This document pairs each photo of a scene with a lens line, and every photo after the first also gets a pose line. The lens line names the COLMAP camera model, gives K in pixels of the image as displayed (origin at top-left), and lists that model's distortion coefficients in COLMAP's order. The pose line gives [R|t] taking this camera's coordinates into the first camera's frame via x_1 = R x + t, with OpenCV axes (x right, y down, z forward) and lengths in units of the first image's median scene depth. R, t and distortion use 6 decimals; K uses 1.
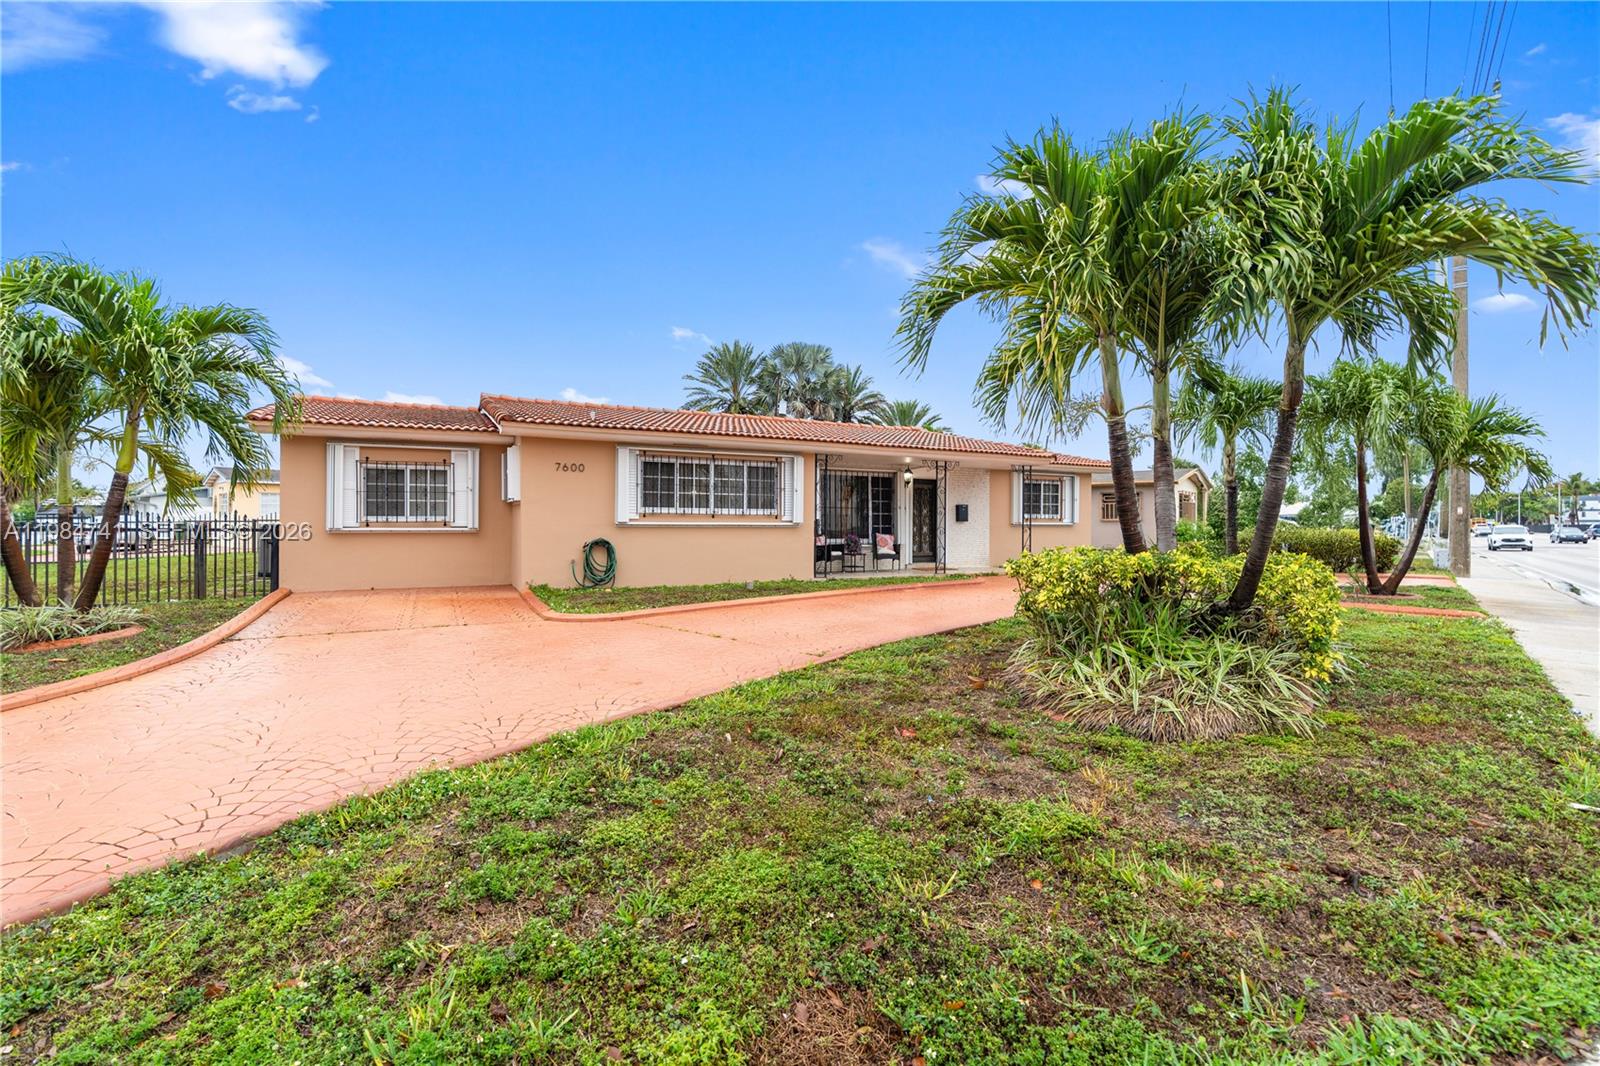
lens RADIAL K [[742.7, 0, 799.0], [0, 742.7, 533.2], [0, 0, 1]] dist [-0.001568, 0.000655]
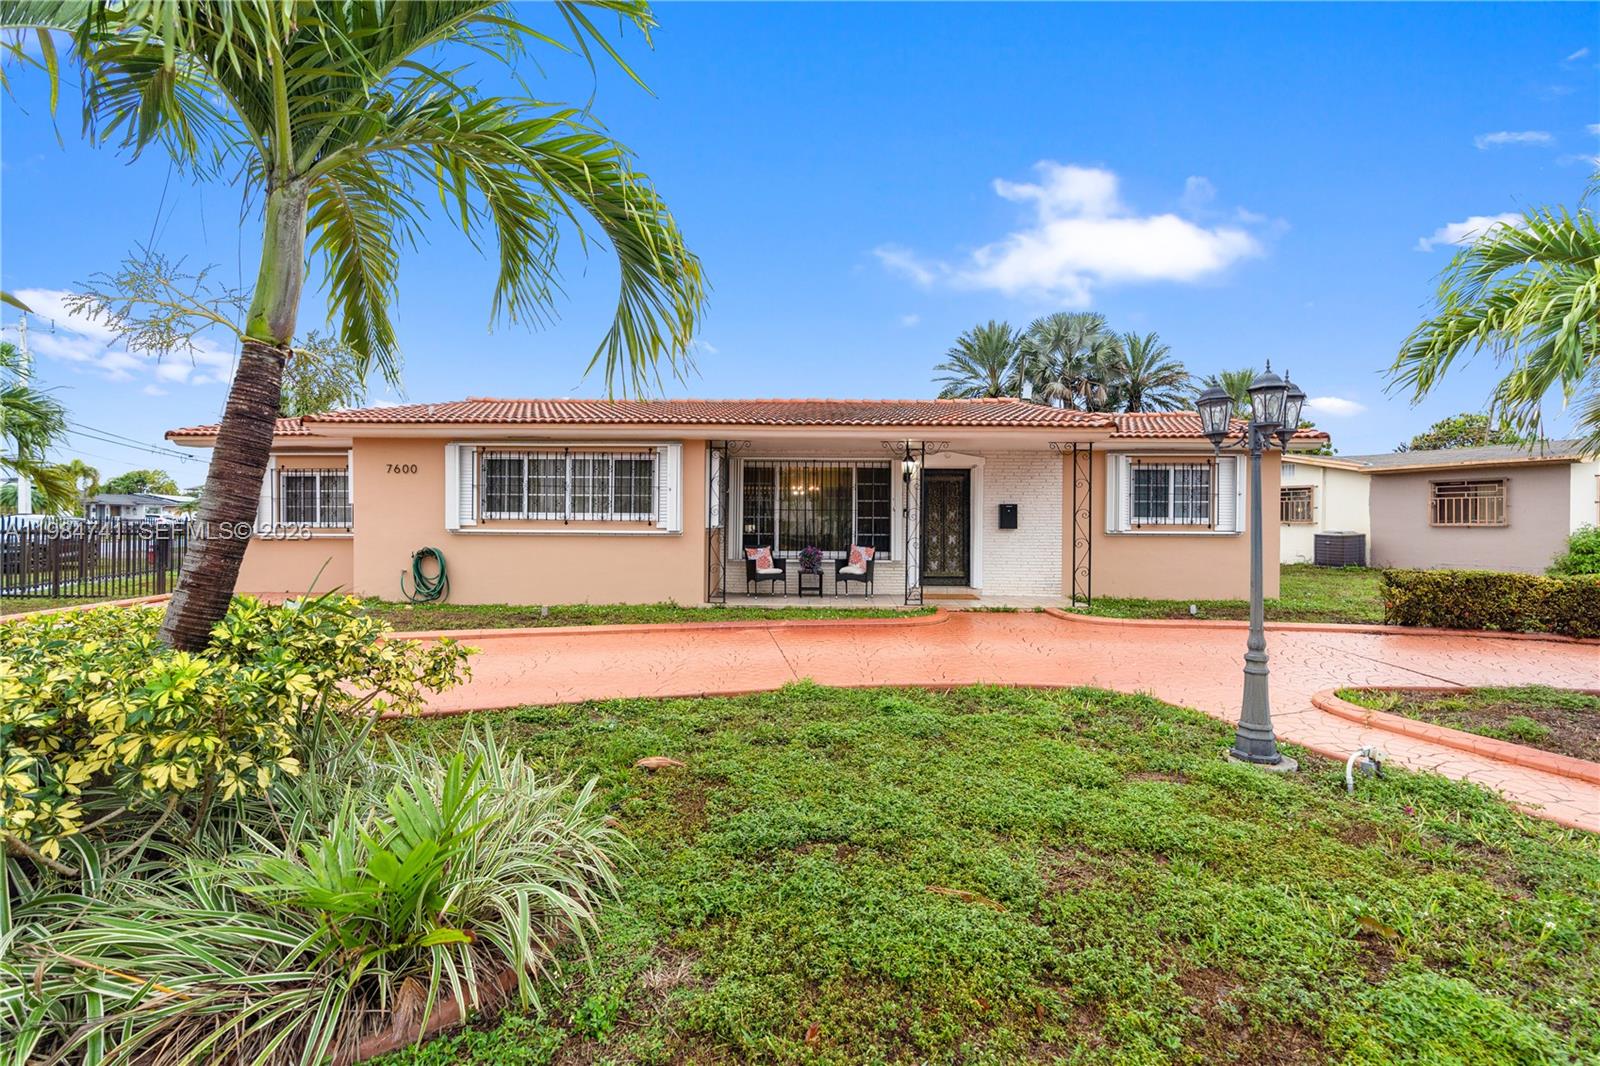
lens RADIAL K [[742.7, 0, 799.7], [0, 742.7, 525.3], [0, 0, 1]] dist [-0.001568, 0.000655]
pose [[0.867429, 0.002903, -0.497553, 0.497615], [-0.009985, 0.999883, -0.011574, -0.011983], [0.497461, 0.015007, 0.867356, 0.396107]]
